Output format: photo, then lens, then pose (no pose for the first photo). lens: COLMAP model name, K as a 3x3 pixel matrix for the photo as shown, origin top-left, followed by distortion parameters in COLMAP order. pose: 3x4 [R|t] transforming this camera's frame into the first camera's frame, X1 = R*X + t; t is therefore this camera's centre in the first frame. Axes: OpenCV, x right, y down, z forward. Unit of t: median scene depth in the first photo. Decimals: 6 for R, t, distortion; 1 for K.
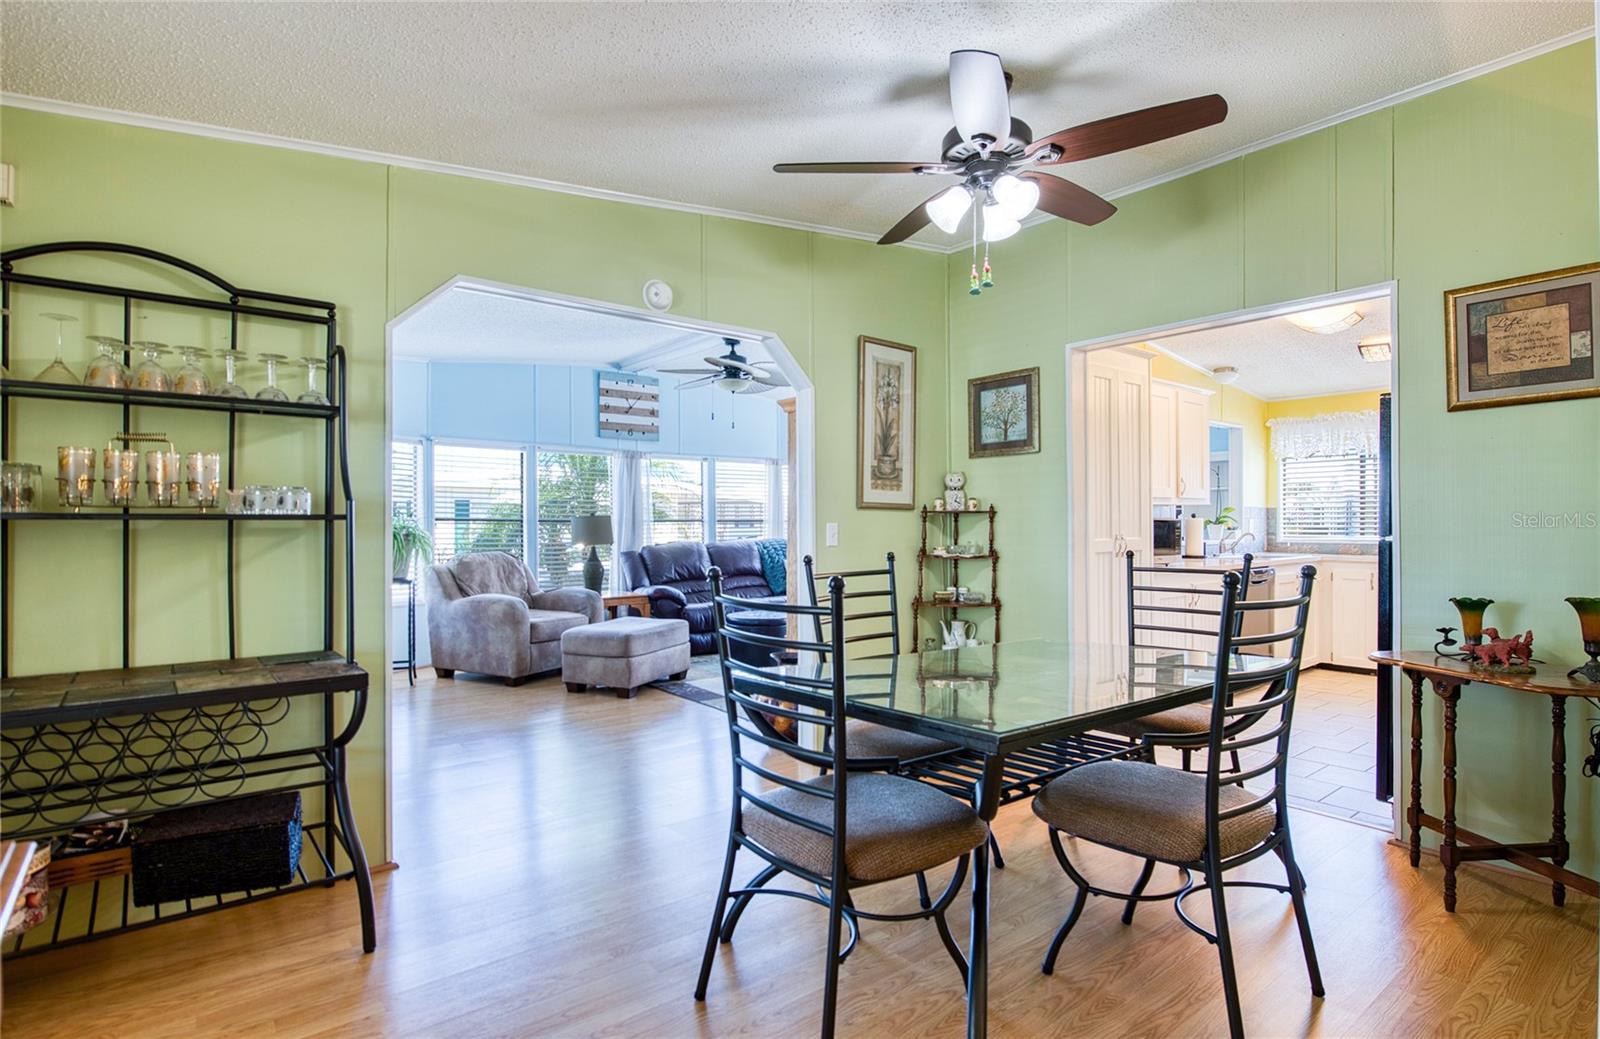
lens RADIAL K [[821.7, 0, 800.7], [0, 821.7, 522.8], [0, 0, 1]] dist [-0.020366, -0.000020]
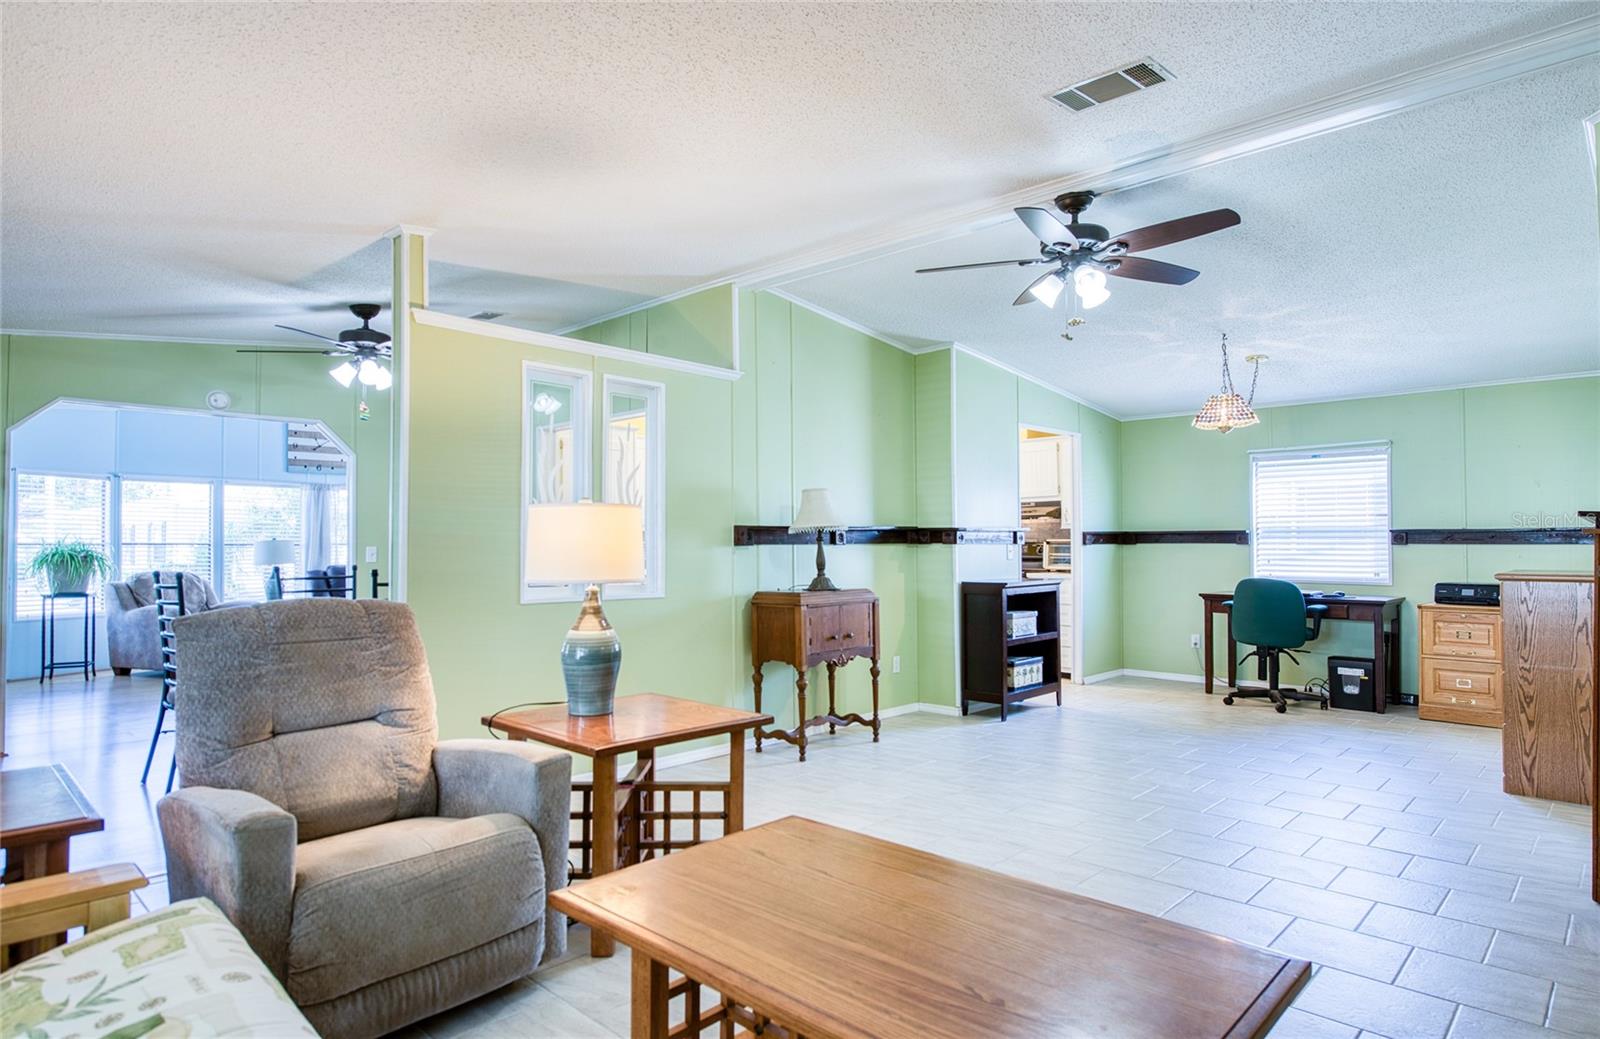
lens RADIAL K [[905.9, 0, 800.6], [0, 905.9, 531.3], [0, 0, 1]] dist [0.006210, 0.001088]
pose [[0.990856, -0.001499, 0.134917, 0.372359], [0.003065, 0.999930, -0.011401, -0.004215], [-0.134890, 0.011711, 0.990791, -0.460250]]
